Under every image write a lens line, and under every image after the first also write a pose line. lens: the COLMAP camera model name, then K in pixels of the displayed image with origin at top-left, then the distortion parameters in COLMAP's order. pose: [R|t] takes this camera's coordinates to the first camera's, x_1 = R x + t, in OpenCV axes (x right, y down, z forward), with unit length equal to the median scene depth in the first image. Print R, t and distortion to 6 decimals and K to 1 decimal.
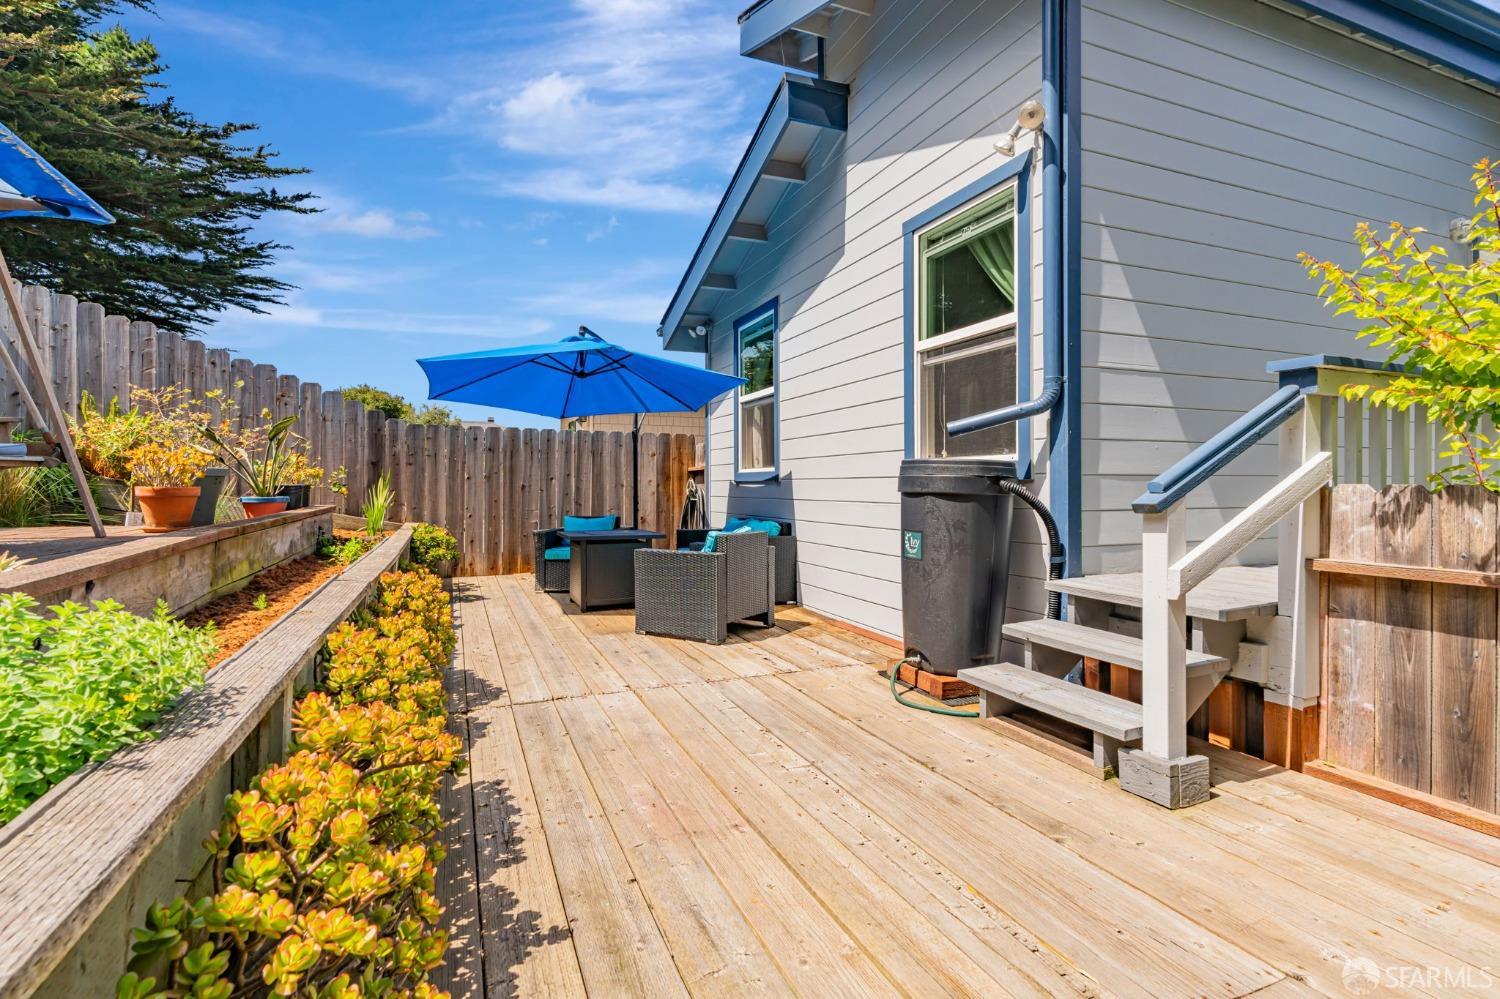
lens RADIAL K [[694.7, 0, 750.9], [0, 694.7, 476.2], [0, 0, 1]] dist [-0.015152, 0.022308]
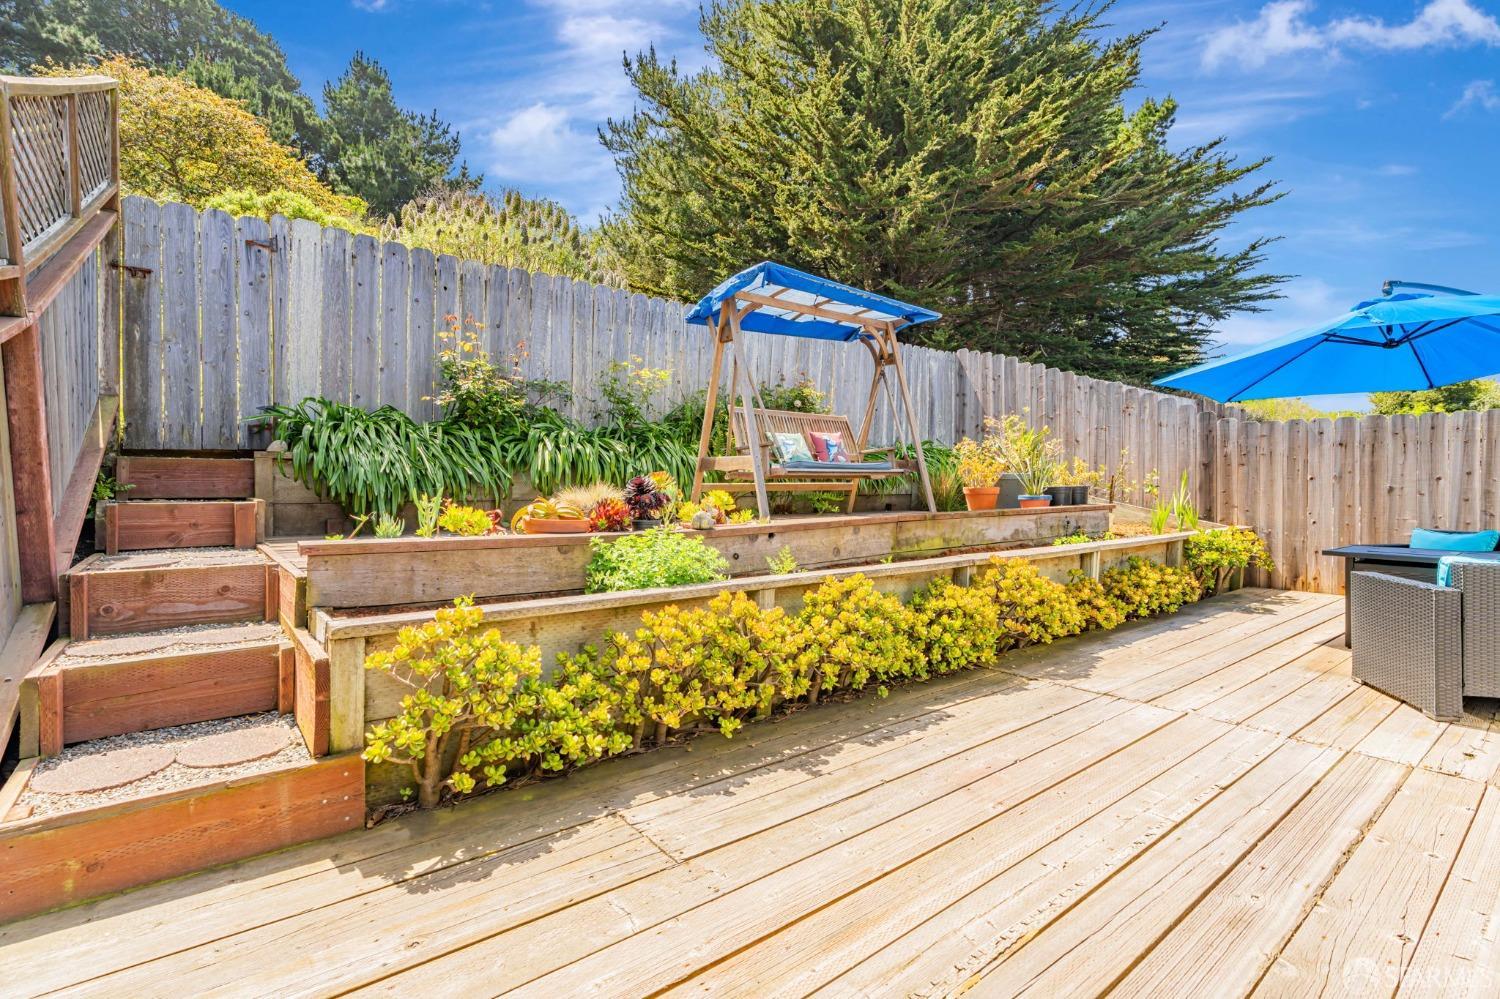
lens RADIAL K [[700.9, 0, 749.6], [0, 700.9, 487.3], [0, 0, 1]] dist [-0.001384, 0.000757]
pose [[0.267055, 0.004957, -0.963669, 0.245027], [0.010587, 0.999911, 0.008077, -0.000793], [0.963623, -0.012360, 0.266979, 0.088500]]
